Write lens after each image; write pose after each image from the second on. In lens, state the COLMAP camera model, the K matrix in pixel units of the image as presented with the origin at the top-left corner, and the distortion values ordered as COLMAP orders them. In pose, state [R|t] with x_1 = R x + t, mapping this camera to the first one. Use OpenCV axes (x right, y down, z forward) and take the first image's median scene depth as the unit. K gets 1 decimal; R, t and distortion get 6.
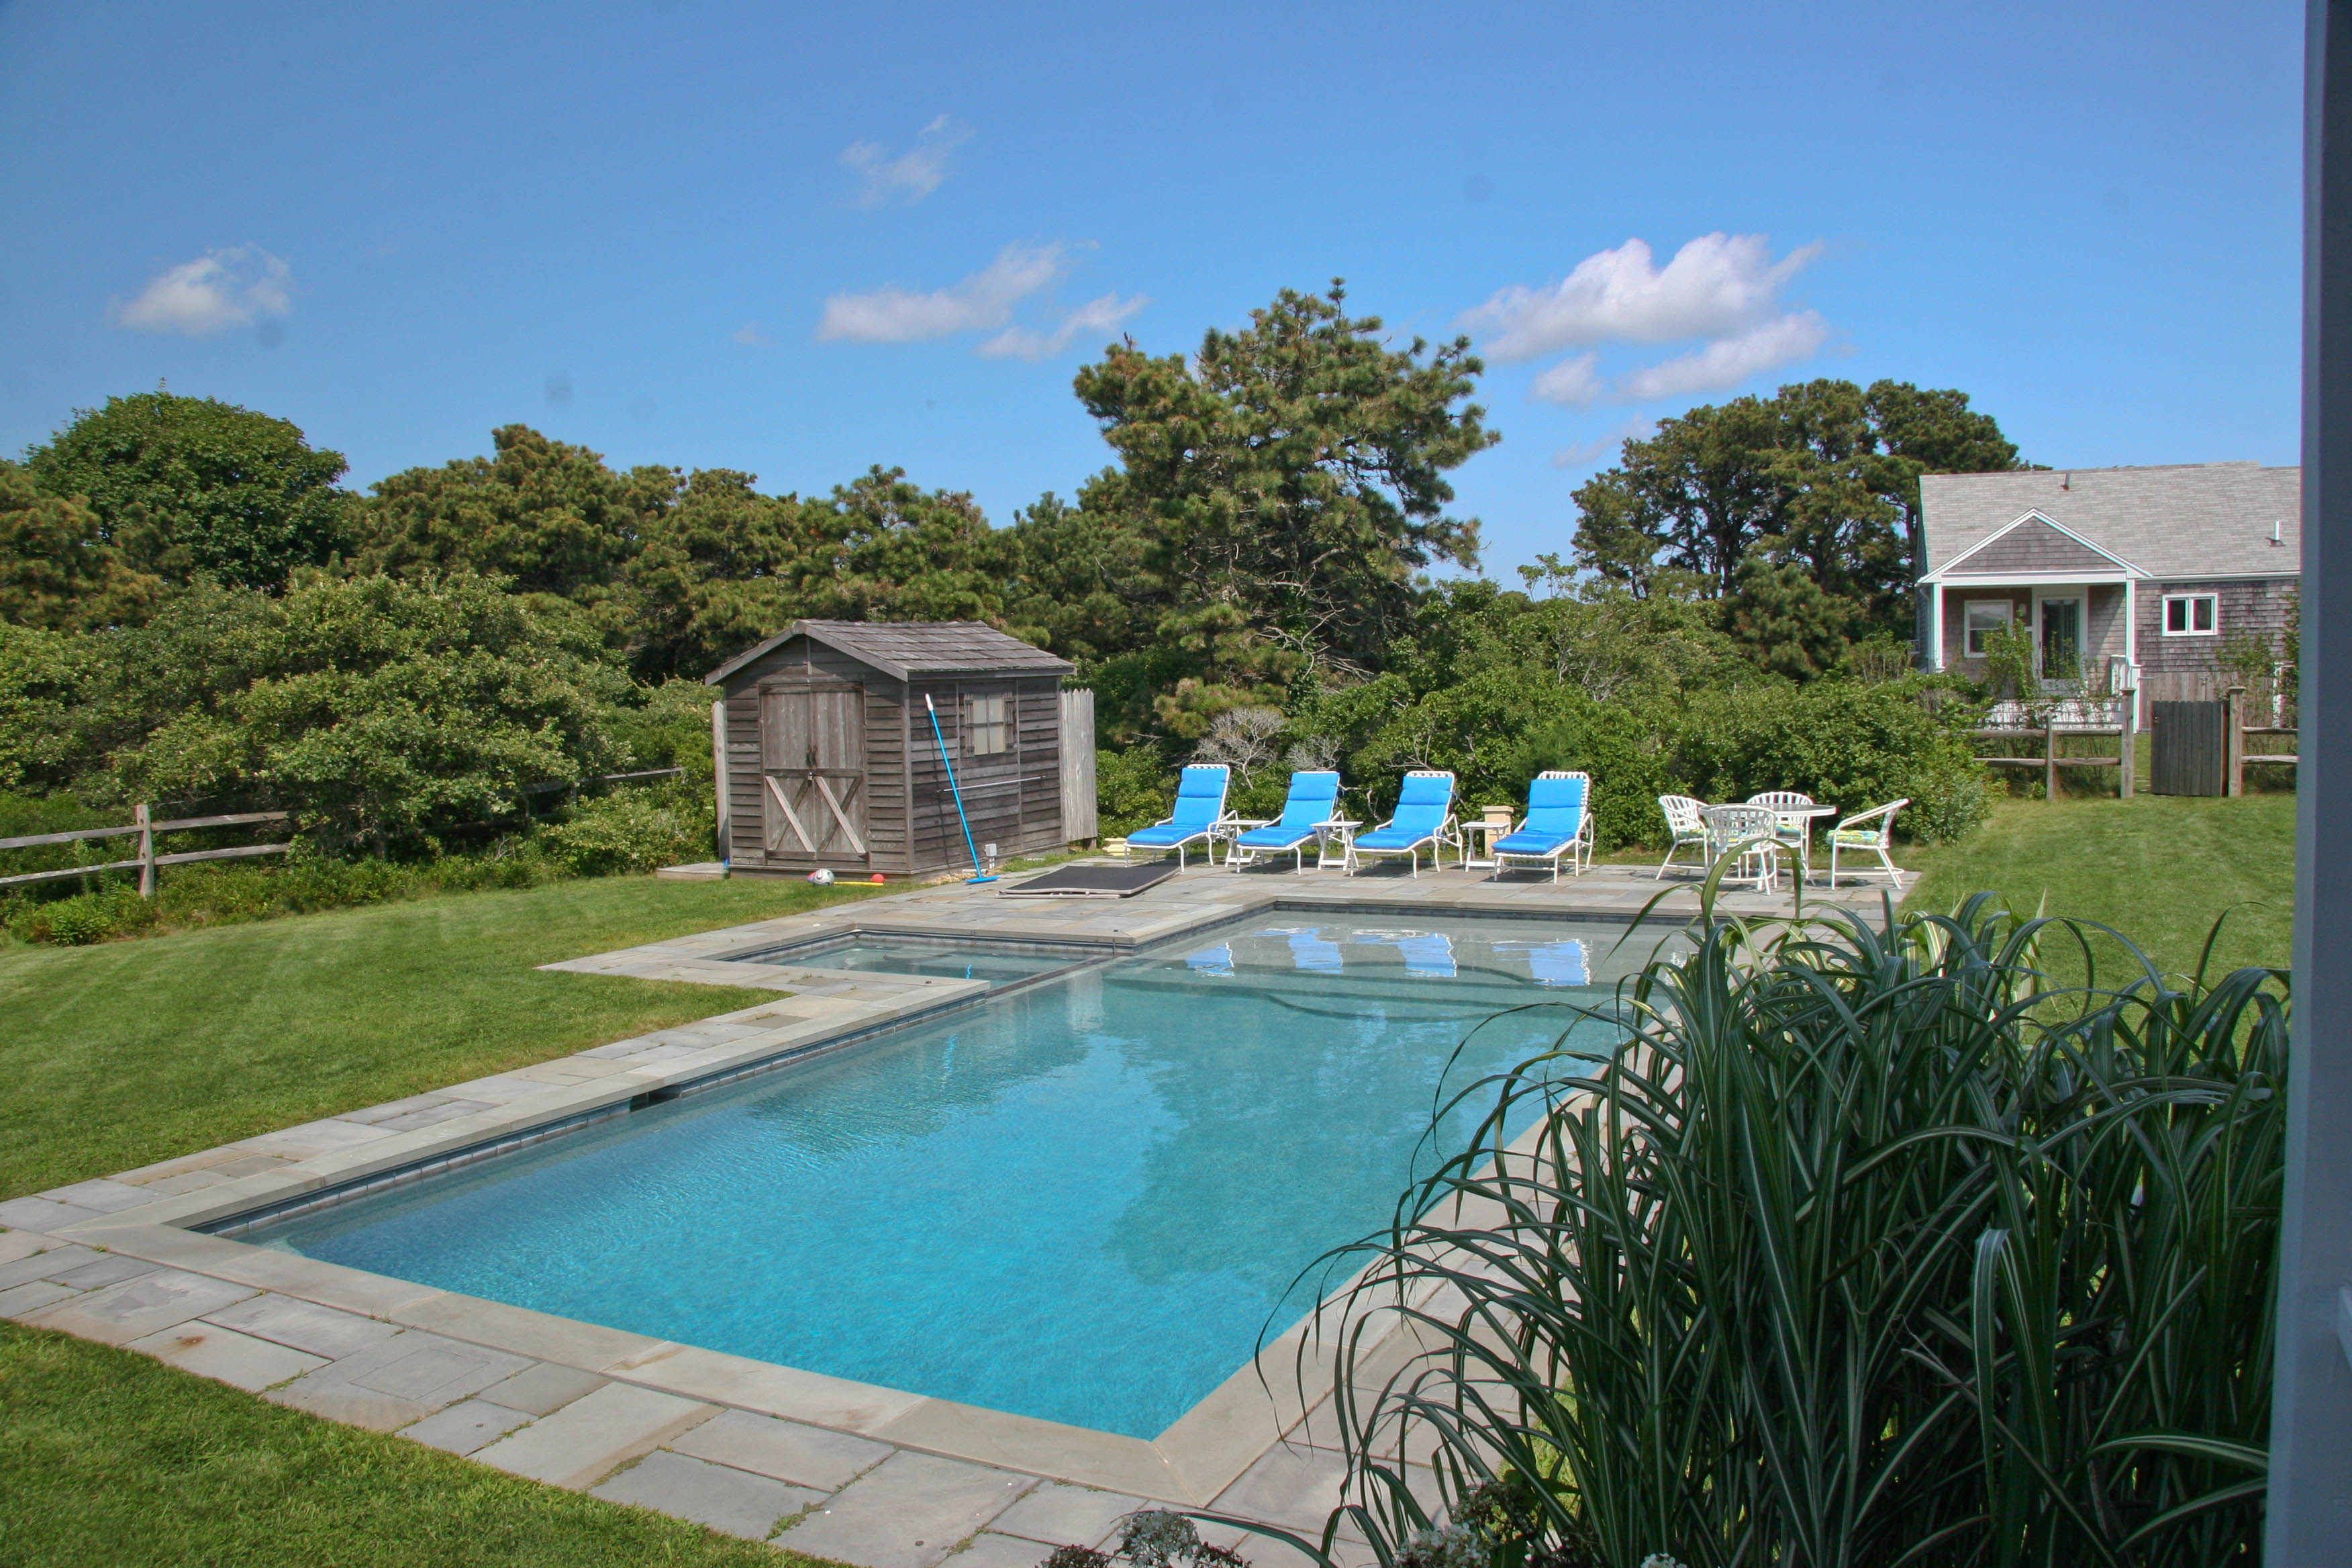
lens RADIAL K [[1833.6, 0, 1165.2], [0, 1833.6, 794.1], [0, 0, 1]] dist [-0.178120, 0.152260]
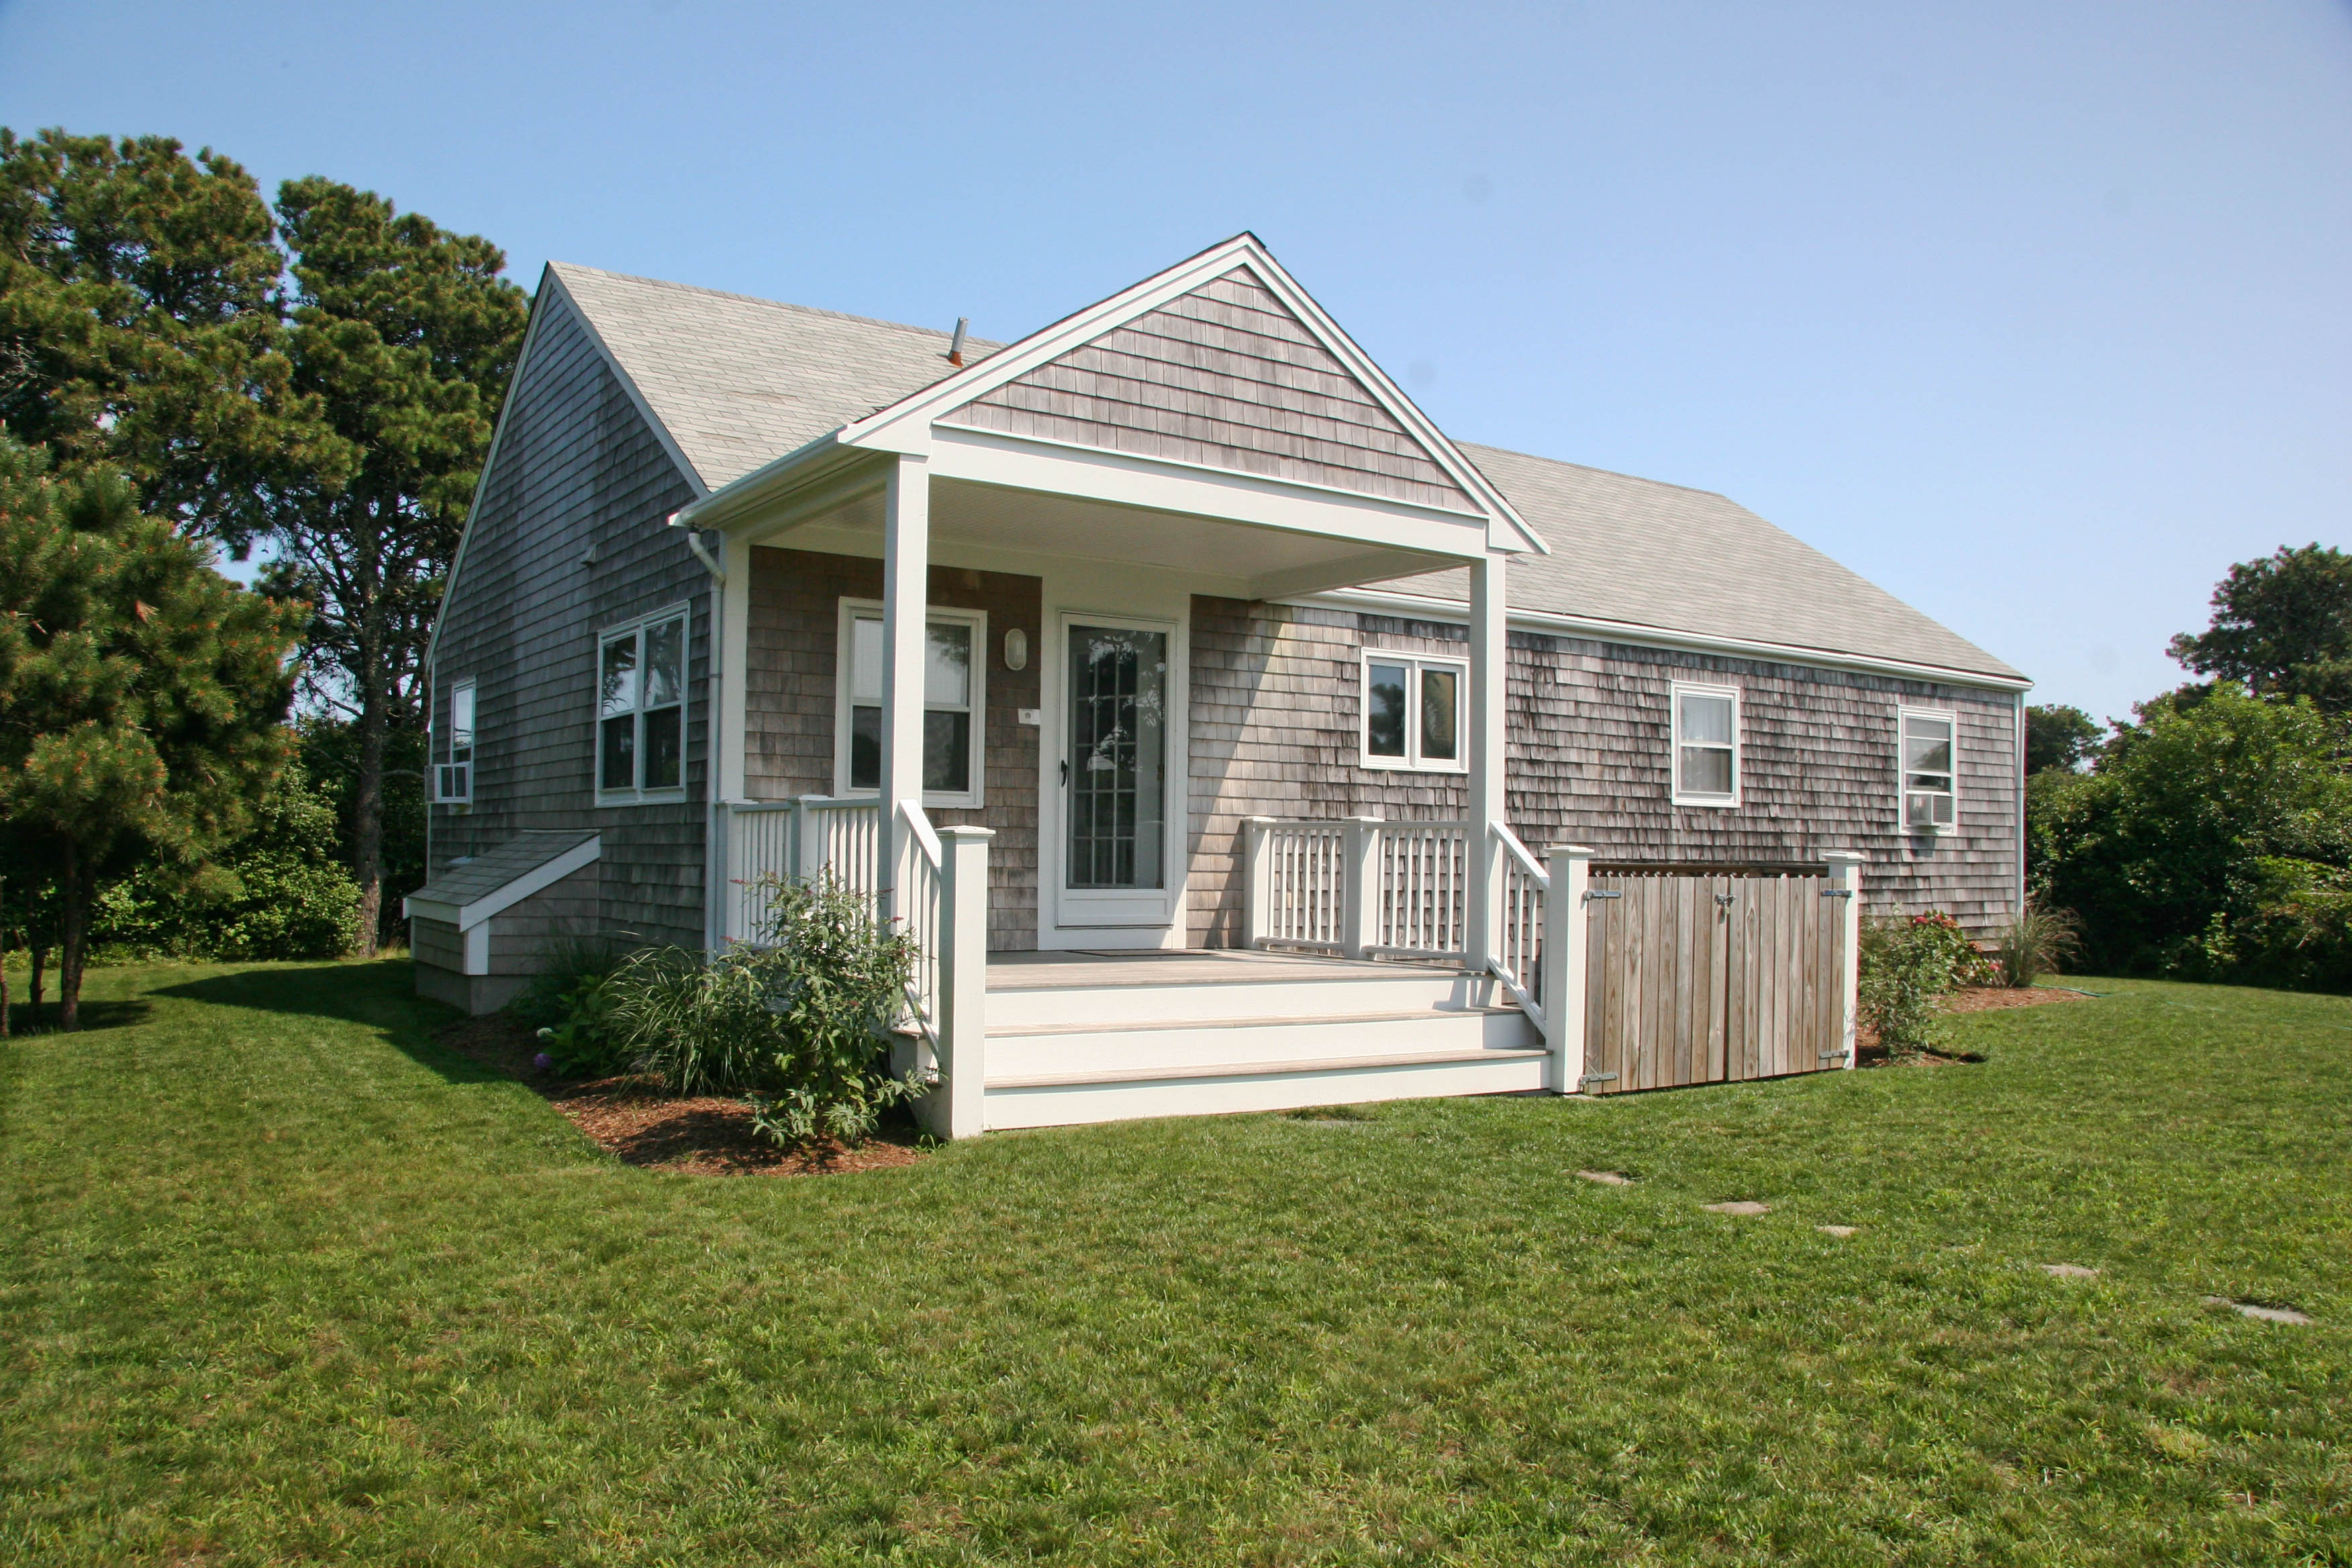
lens RADIAL K [[1833.6, 0, 1165.2], [0, 1833.6, 794.1], [0, 0, 1]] dist [-0.178120, 0.152260]
pose [[0.575114, 0.073962, 0.814723, 0.349298], [0.026694, 0.993678, -0.109052, -0.063938], [-0.817638, 0.084466, 0.569503, 1.116261]]
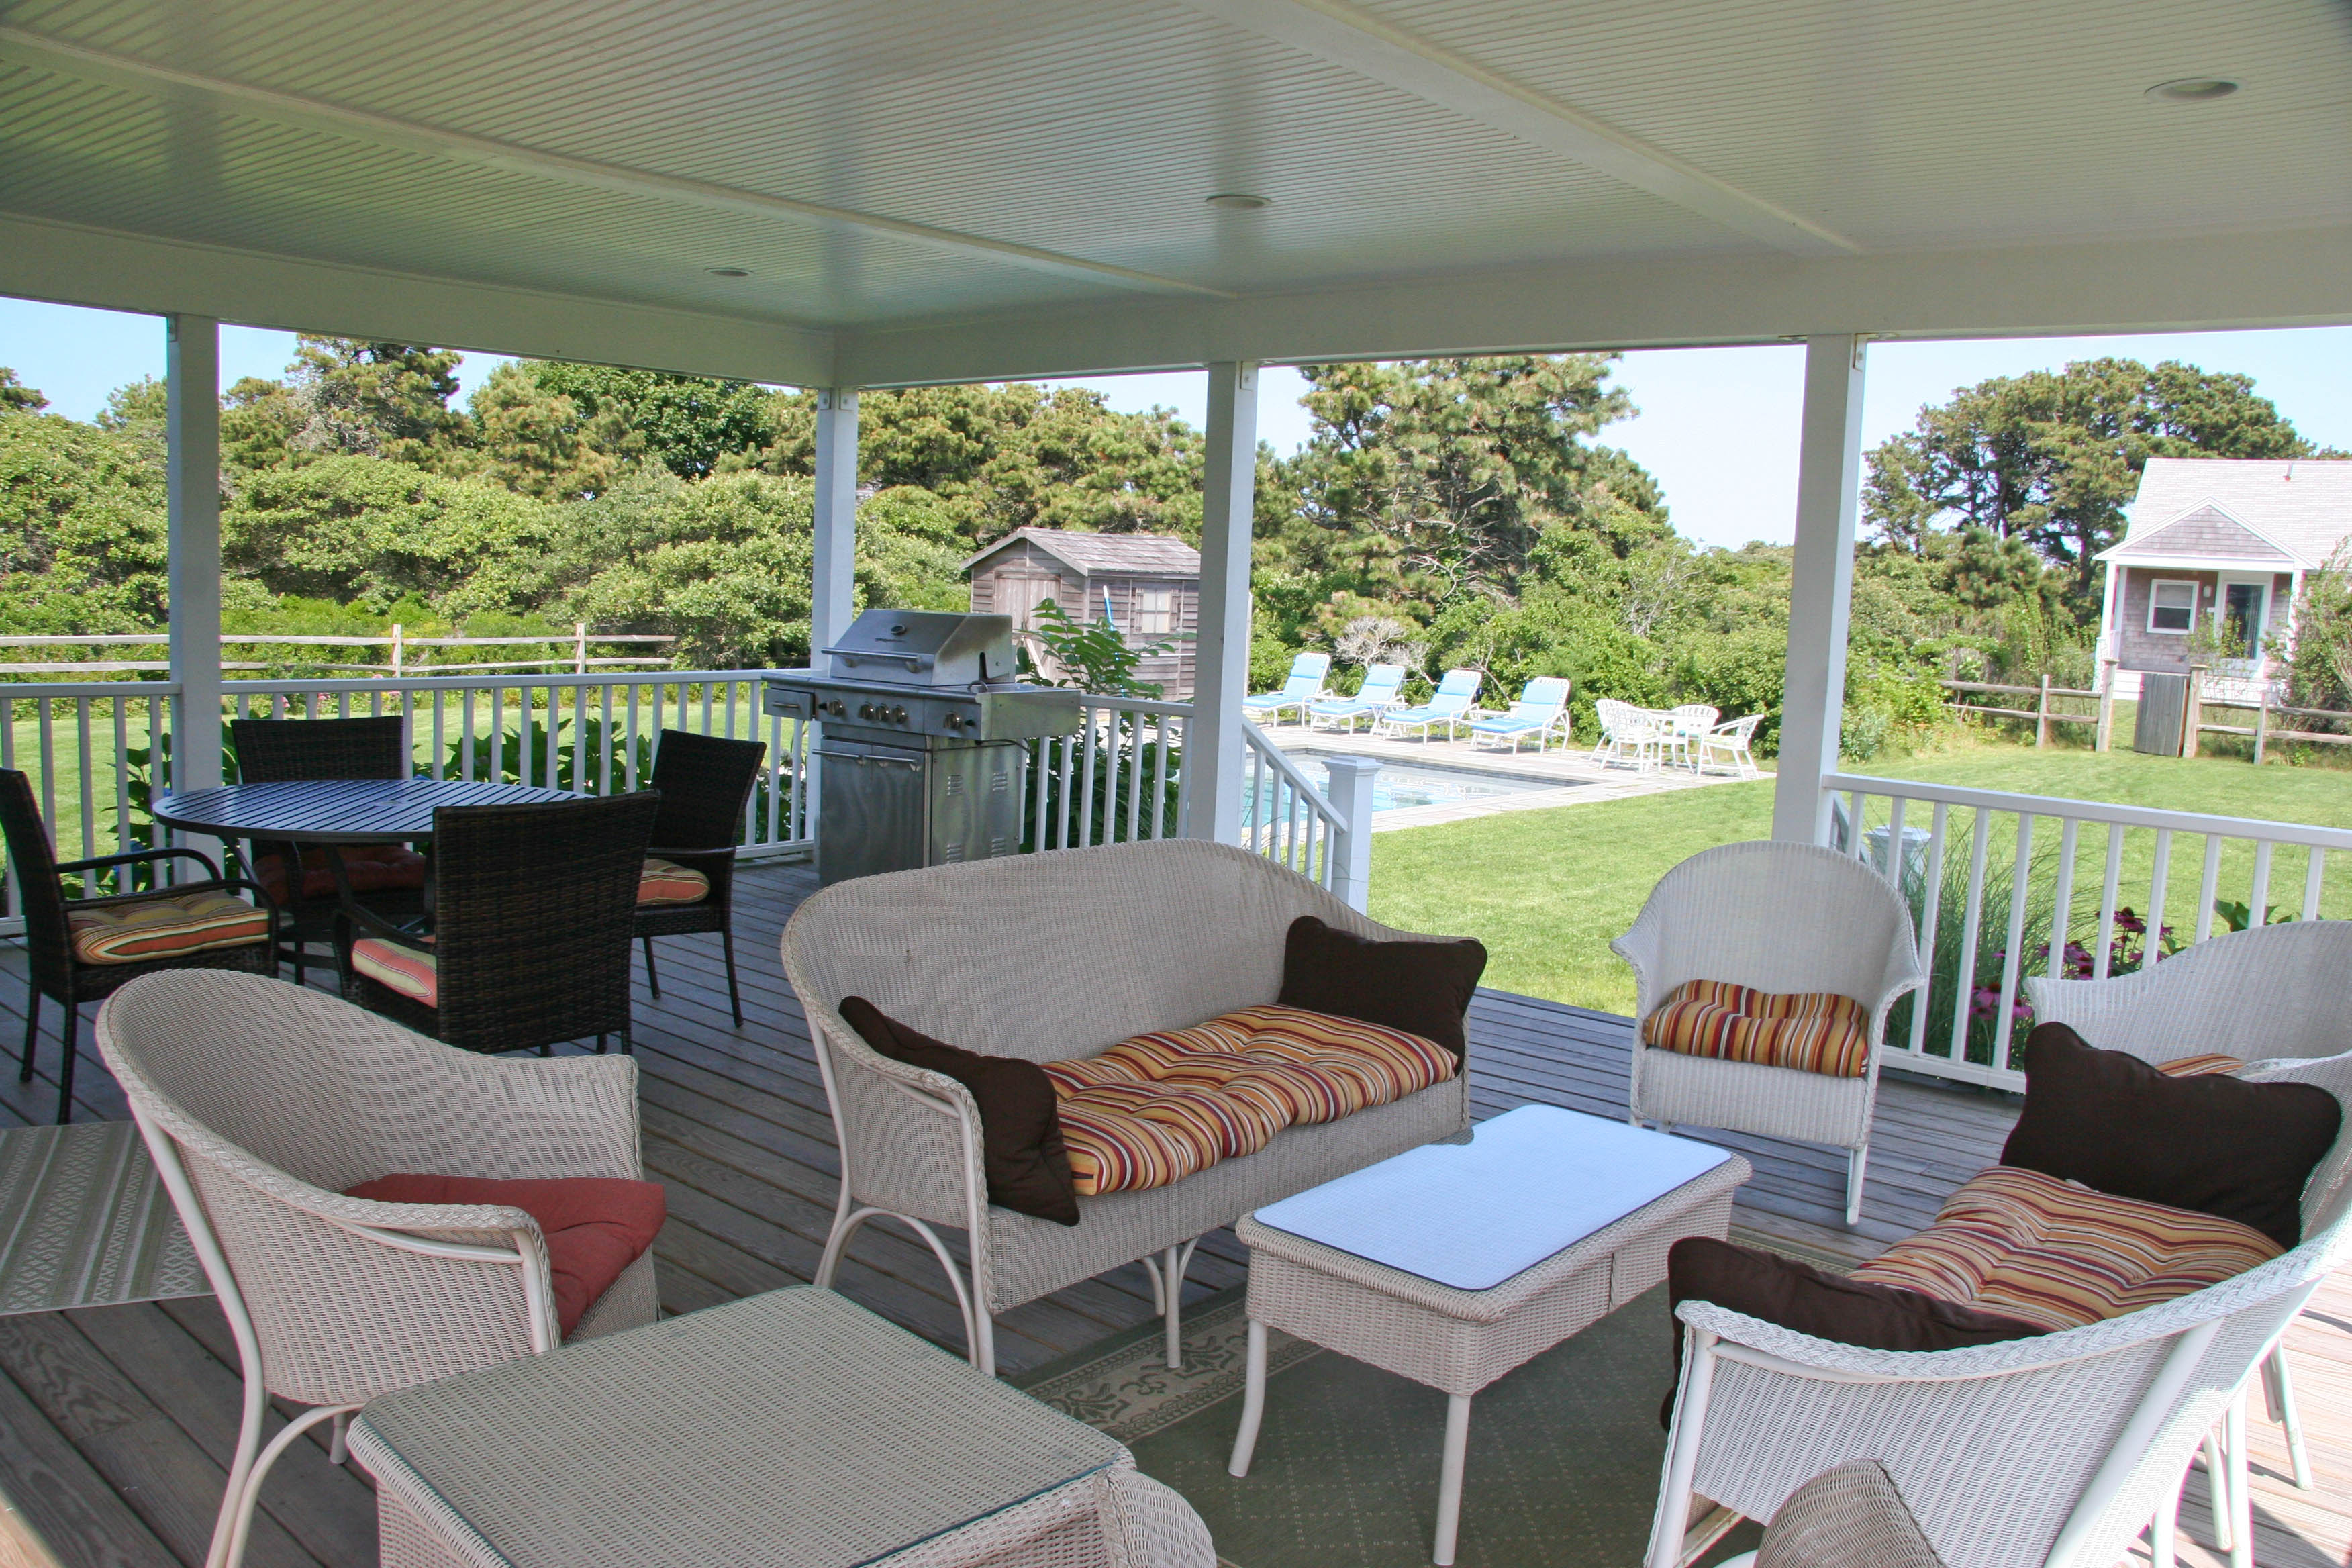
lens RADIAL K [[1833.6, 0, 1165.2], [0, 1833.6, 794.1], [0, 0, 1]] dist [-0.178120, 0.152260]
pose [[0.970308, 0.095811, -0.222085, 0.164368], [-0.084567, 0.994633, 0.059620, 0.011261], [0.226606, -0.039069, 0.973203, -0.248532]]
